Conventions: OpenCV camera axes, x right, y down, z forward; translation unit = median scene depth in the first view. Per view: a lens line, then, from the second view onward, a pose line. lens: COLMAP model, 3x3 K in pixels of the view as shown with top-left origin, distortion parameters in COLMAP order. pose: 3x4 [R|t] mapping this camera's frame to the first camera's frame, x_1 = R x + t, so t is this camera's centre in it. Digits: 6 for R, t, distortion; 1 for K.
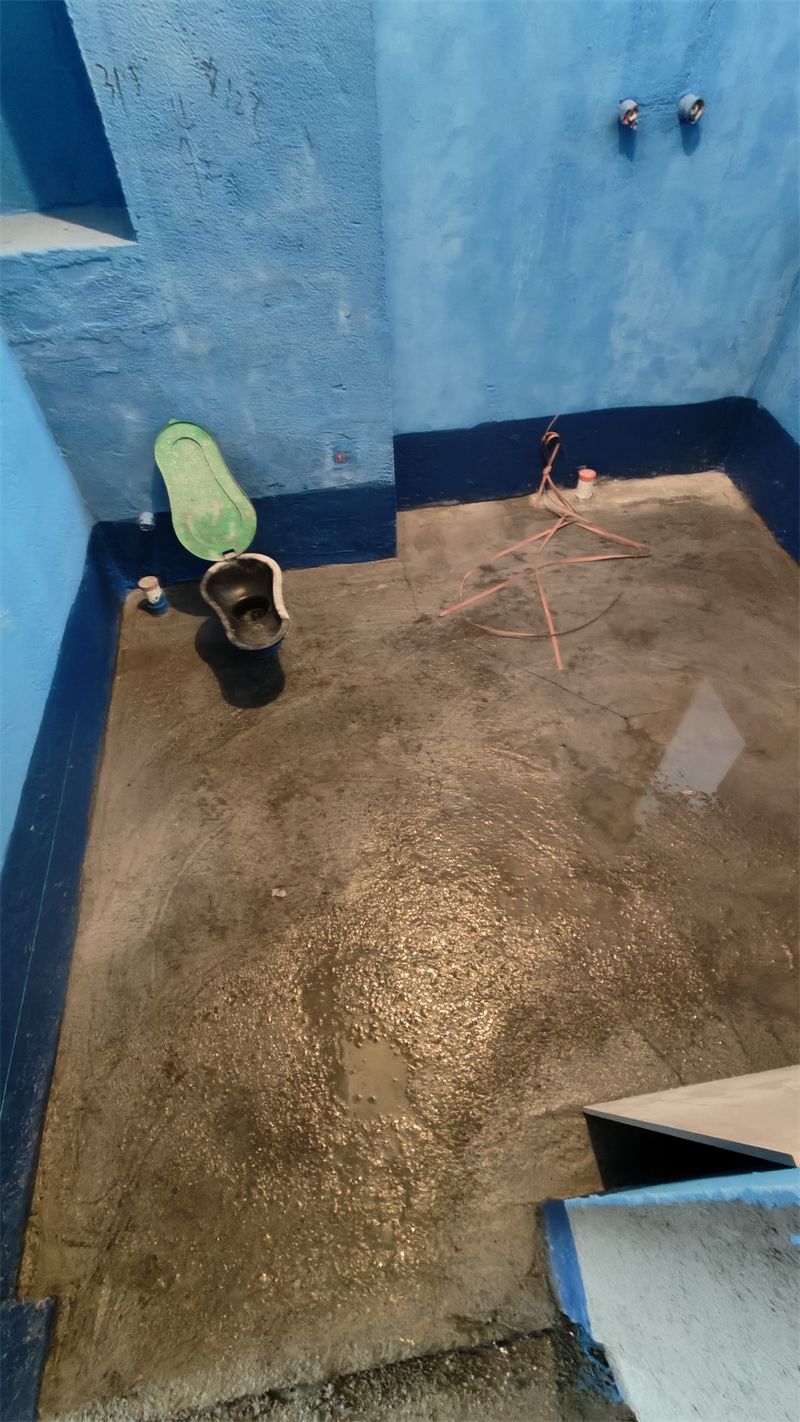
lens RADIAL K [[646.8, 0, 404.2], [0, 646.8, 715.3], [0, 0, 1]] dist [-0.001368, -0.000636]
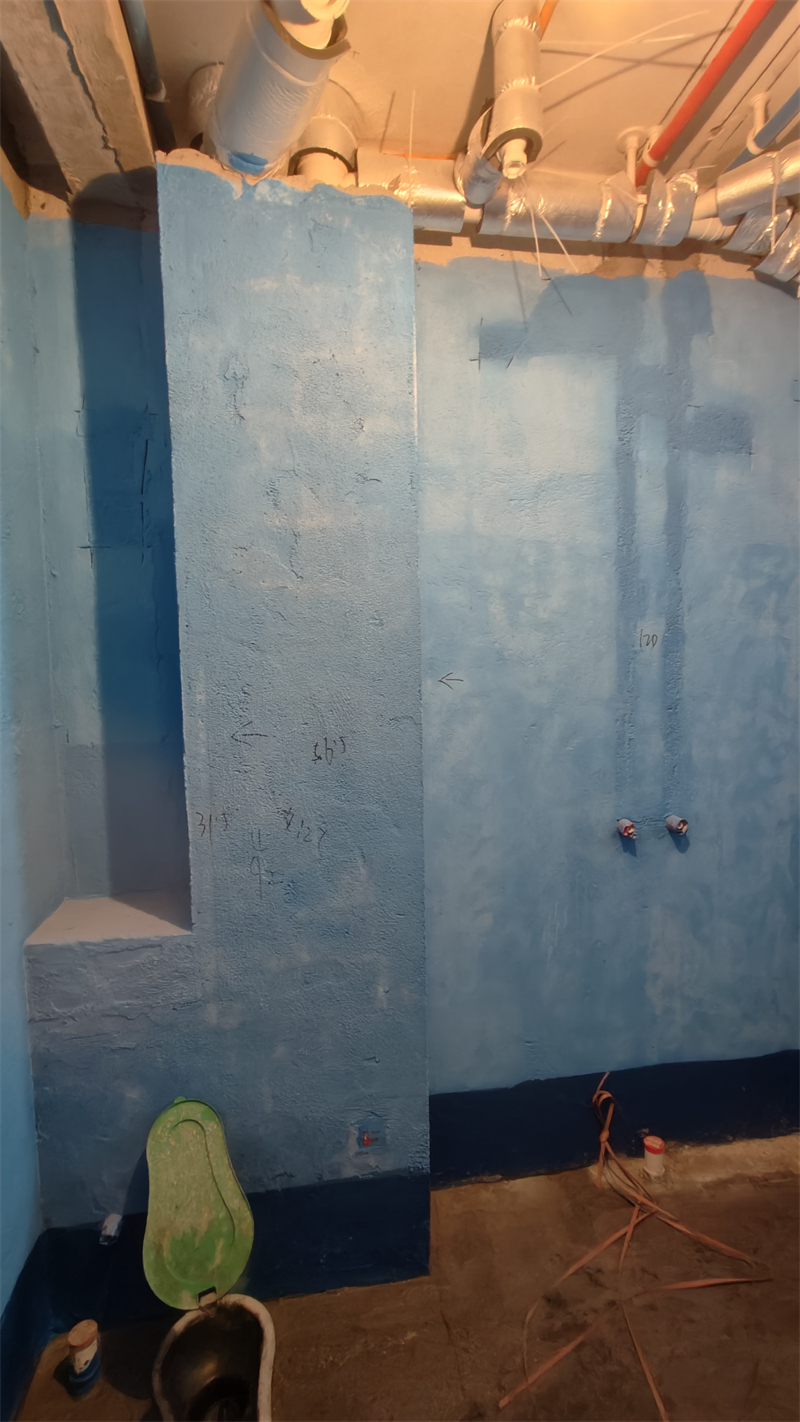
lens RADIAL K [[646.8, 0, 404.0], [0, 646.8, 705.0], [0, 0, 1]] dist [-0.001368, -0.000636]
pose [[0.999888, 0.010758, -0.010451, -0.049168], [-0.014968, 0.671392, -0.740951, -0.162812], [-0.000955, 0.741024, 0.671477, 0.018505]]
